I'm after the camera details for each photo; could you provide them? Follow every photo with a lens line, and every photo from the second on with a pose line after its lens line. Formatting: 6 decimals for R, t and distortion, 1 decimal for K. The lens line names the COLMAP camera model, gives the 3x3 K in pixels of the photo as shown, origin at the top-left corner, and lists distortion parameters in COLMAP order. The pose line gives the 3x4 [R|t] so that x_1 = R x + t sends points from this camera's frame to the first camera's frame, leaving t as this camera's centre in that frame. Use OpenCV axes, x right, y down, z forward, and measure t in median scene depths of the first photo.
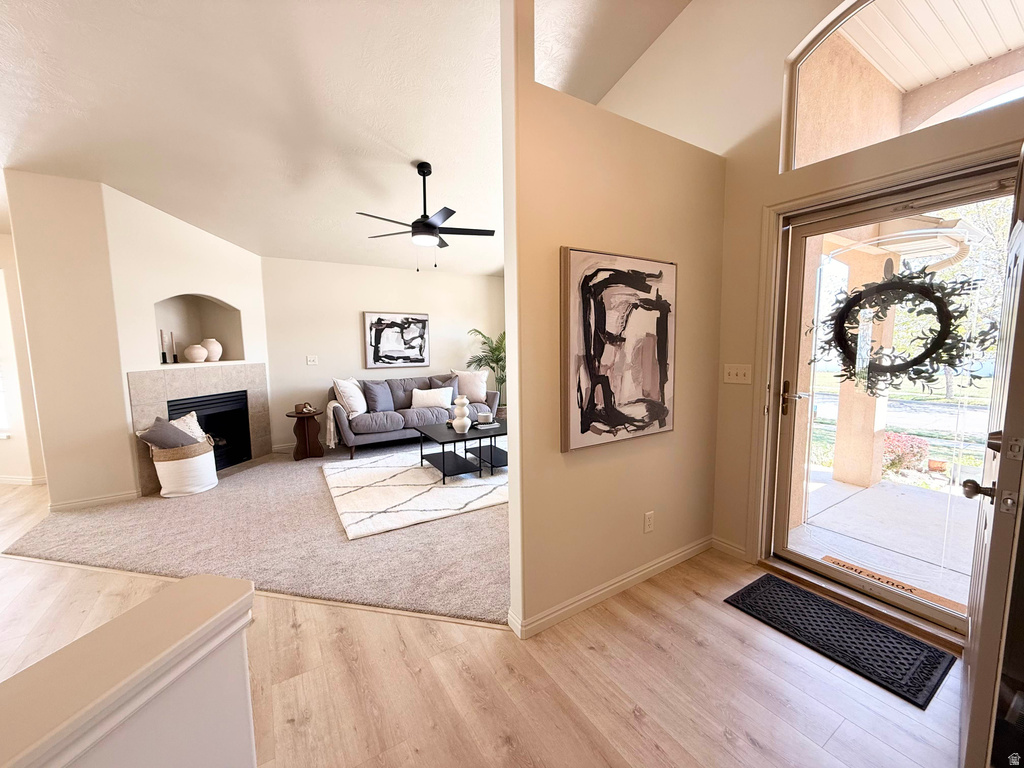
lens RADIAL K [[405.4, 0, 510.2], [0, 405.4, 385.6], [0, 0, 1]] dist [0.000223, 0.000213]
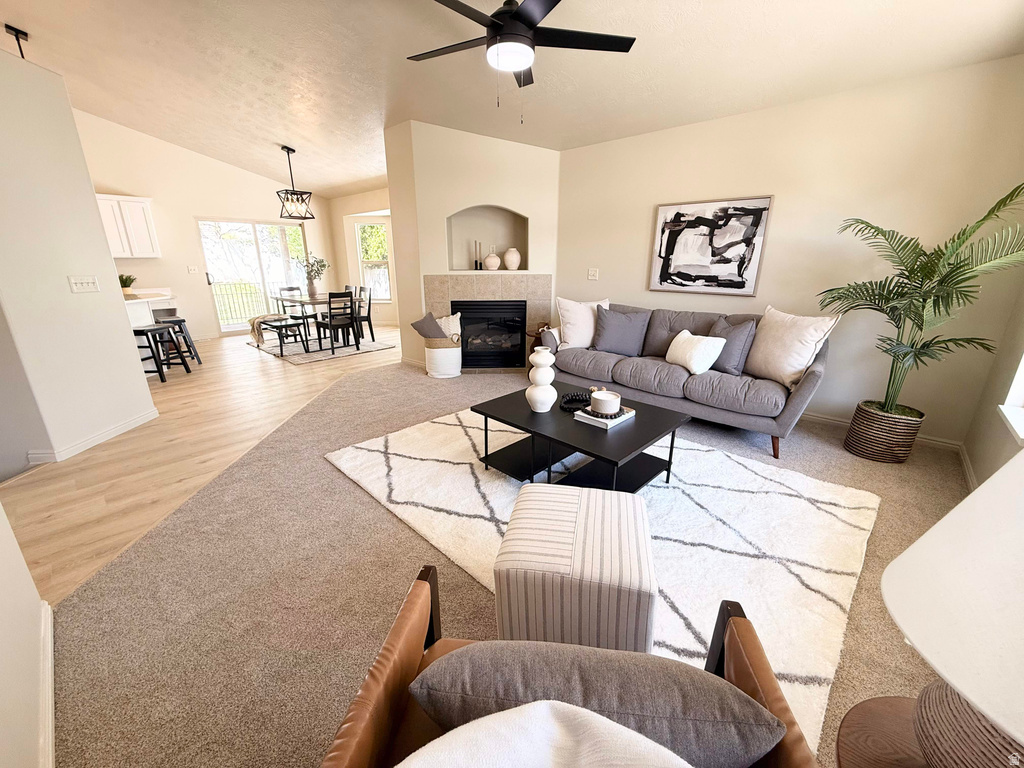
lens RADIAL K [[405.4, 0, 510.9], [0, 405.4, 385.6], [0, 0, 1]] dist [0.000223, 0.000213]
pose [[0.260138, 0.299670, -0.917892, 0.354462], [-0.106716, 0.953720, 0.281123, -0.069596], [0.959656, 0.024823, 0.280078, 0.702606]]
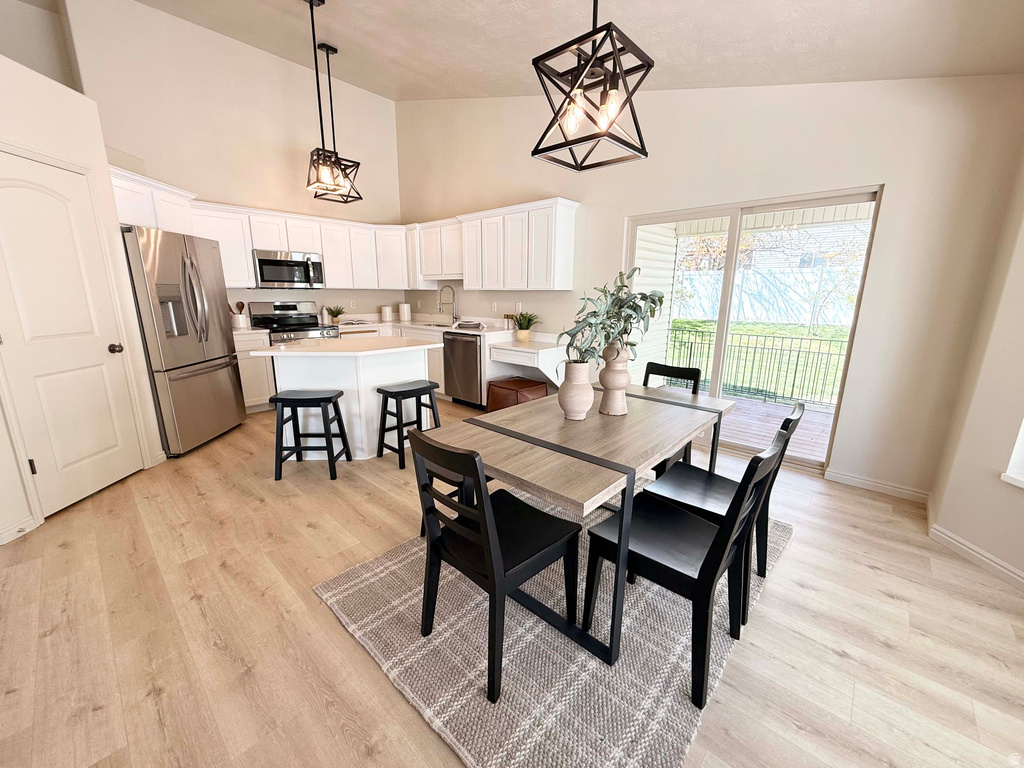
lens RADIAL K [[405.4, 0, 510.4], [0, 405.4, 388.1], [0, 0, 1]] dist [0.000223, 0.000213]
pose [[-0.966424, 0.064344, -0.248767, -0.978061], [-0.023336, 0.942160, 0.334351, -0.063553], [0.255892, 0.328930, -0.909024, 0.797024]]
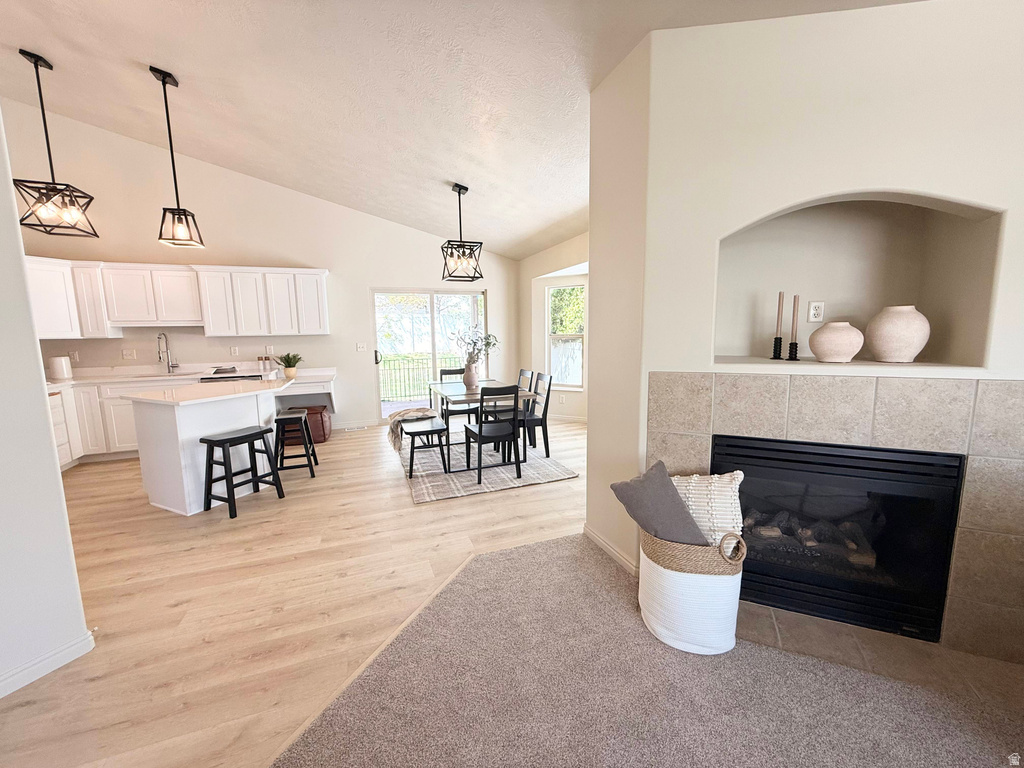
lens RADIAL K [[405.4, 0, 513.3], [0, 405.4, 383.5], [0, 0, 1]] dist [0.000223, 0.000213]
pose [[-0.200138, 0.144002, -0.969128, -0.263003], [-0.088174, 0.982479, 0.164195, -0.072373], [0.975792, 0.118314, -0.183934, 0.708004]]
